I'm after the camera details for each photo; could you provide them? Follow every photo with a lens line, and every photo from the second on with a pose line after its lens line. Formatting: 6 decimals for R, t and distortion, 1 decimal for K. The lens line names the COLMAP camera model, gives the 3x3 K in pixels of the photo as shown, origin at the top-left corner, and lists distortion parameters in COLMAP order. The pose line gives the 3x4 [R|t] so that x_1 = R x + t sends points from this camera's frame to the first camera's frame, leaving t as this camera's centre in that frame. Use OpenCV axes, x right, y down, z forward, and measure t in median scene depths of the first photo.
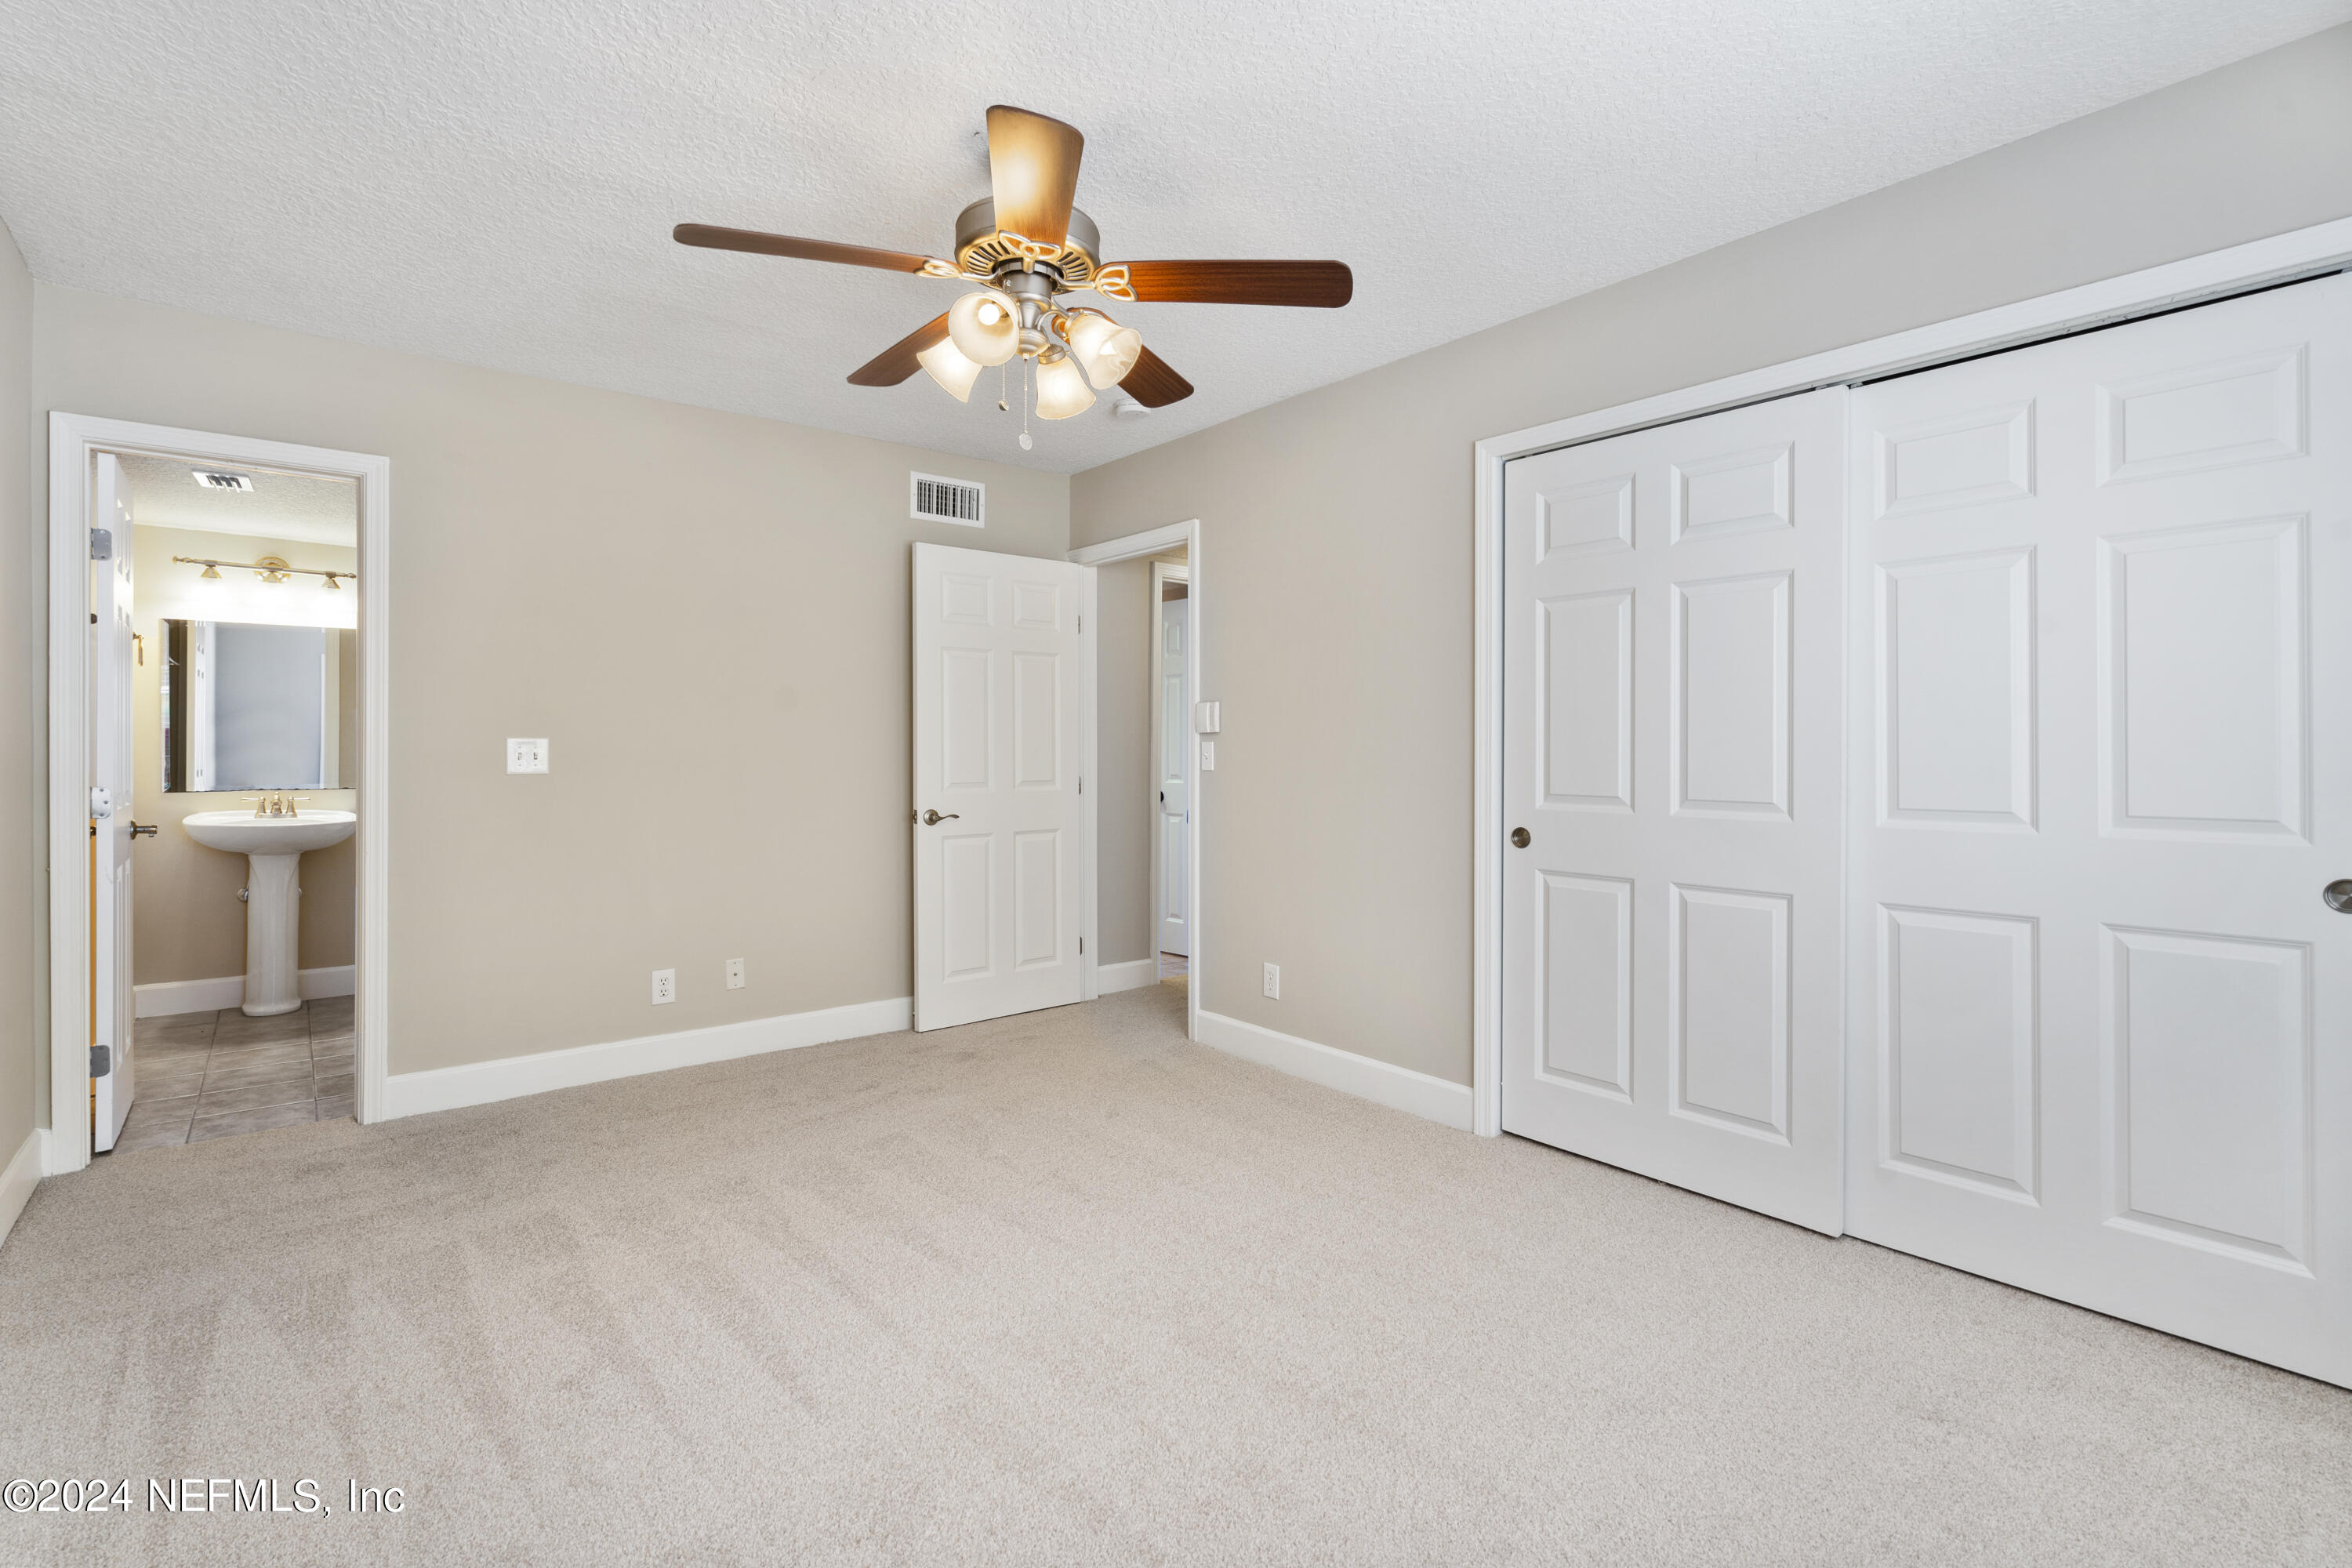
lens RADIAL K [[1079.3, 0, 1174.8], [0, 1079.3, 767.2], [0, 0, 1]] dist [-0.008520, 0.002753]
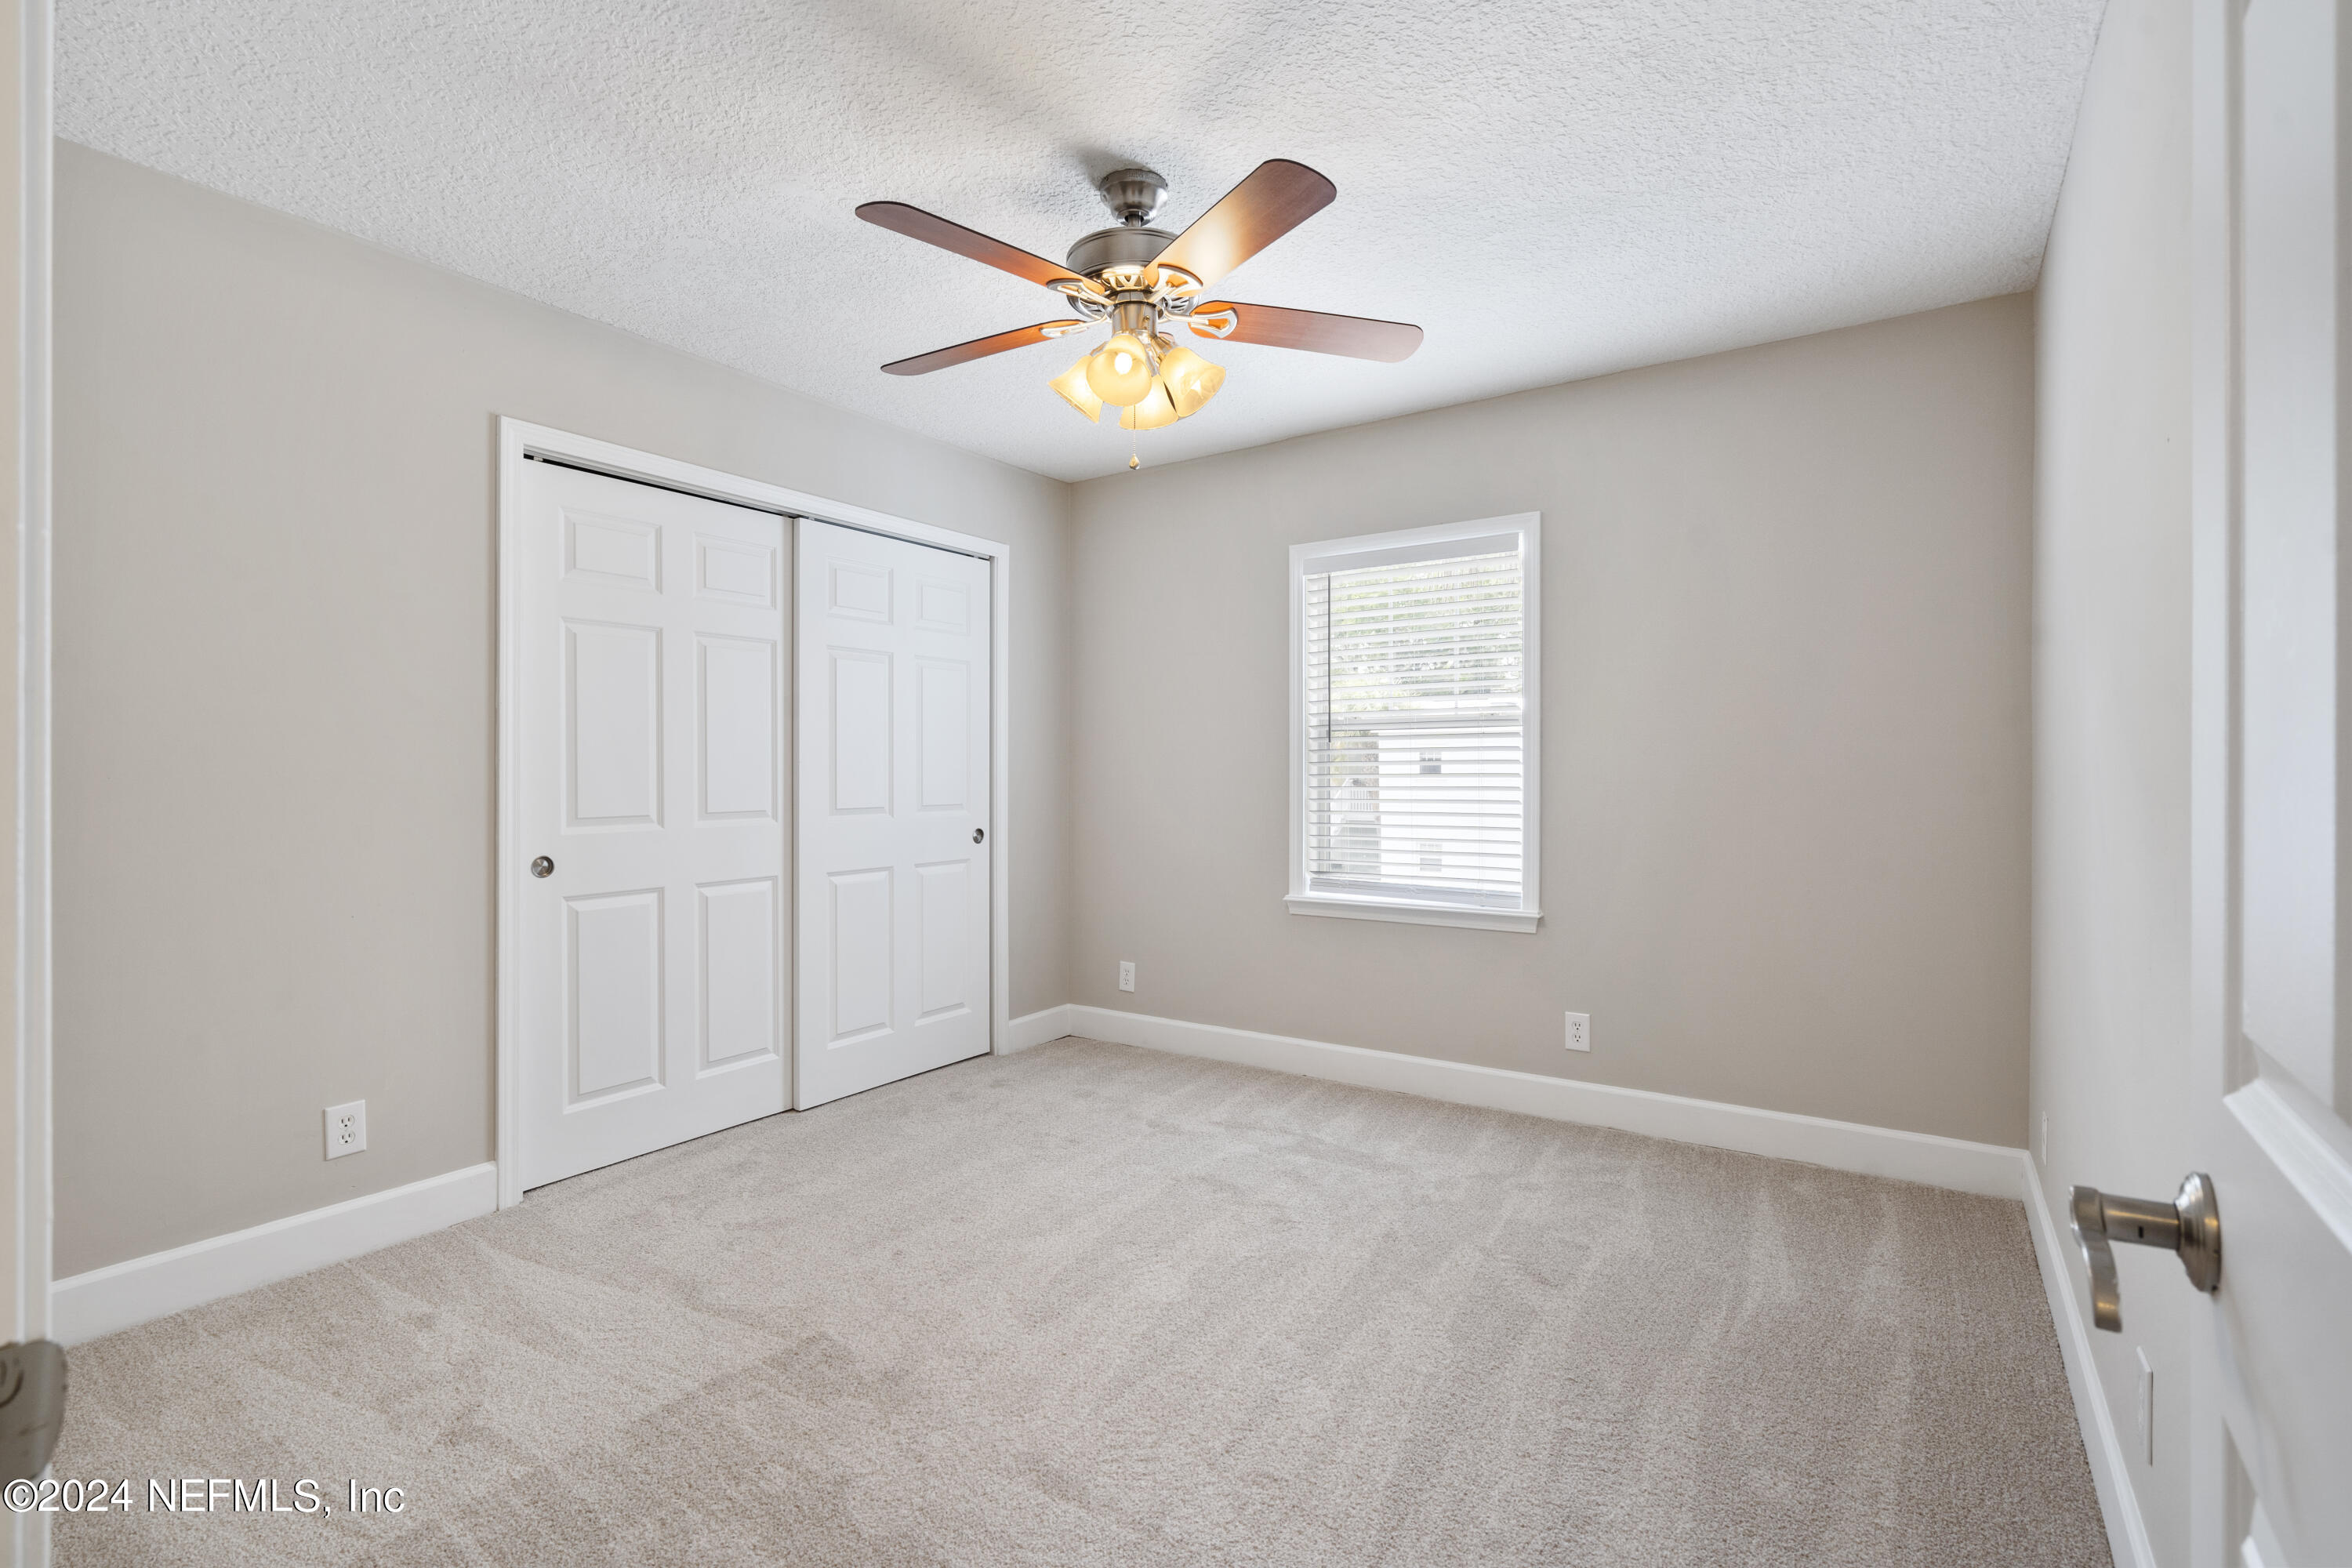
lens RADIAL K [[1079.3, 0, 1174.0], [0, 1079.3, 772.5], [0, 0, 1]] dist [-0.008520, 0.002753]
pose [[-0.320719, -0.007898, 0.947142, -0.760940], [0.008210, 0.999904, 0.011118, -0.023998], [-0.947139, 0.011342, -0.320623, 0.790101]]
